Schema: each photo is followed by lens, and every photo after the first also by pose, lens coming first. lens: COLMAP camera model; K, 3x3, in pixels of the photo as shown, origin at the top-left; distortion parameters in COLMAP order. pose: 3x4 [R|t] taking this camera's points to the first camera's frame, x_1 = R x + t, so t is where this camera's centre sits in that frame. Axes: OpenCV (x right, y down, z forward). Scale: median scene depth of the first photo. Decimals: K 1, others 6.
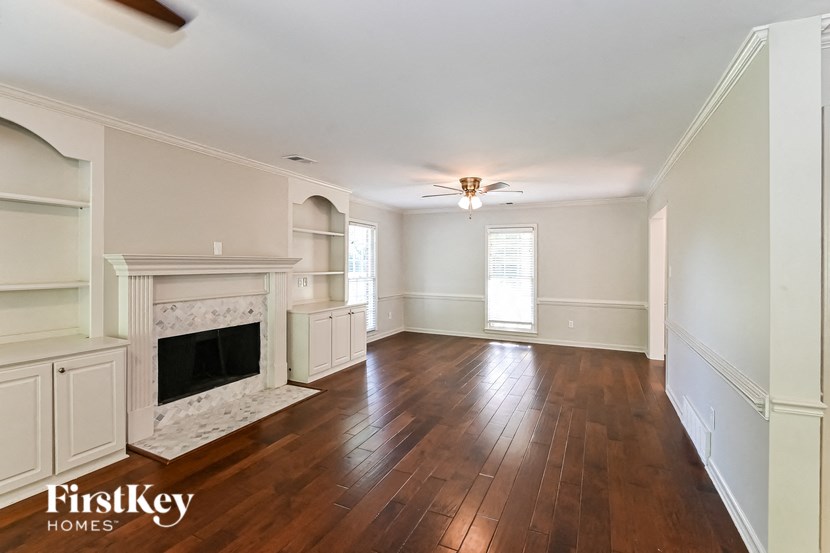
lens RADIAL K [[377.1, 0, 415.2], [0, 377.1, 260.5], [0, 0, 1]] dist [0.001986, 0.000021]
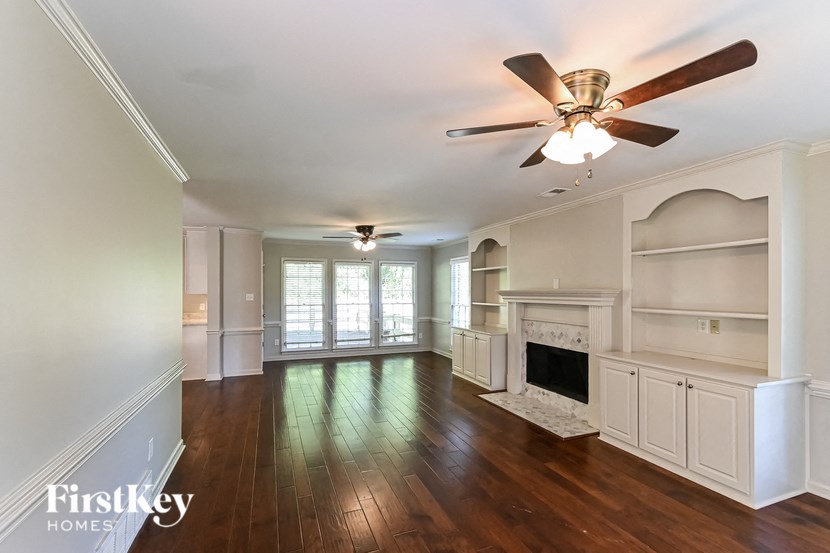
lens RADIAL K [[373.3, 0, 414.7], [0, 373.3, 295.7], [0, 0, 1]] dist [0.000634, 0.000028]
pose [[-0.686181, -0.010164, -0.727360, 0.742812], [-0.010710, 0.999935, -0.003869, 0.017927], [0.727352, 0.005135, -0.686245, 1.560962]]
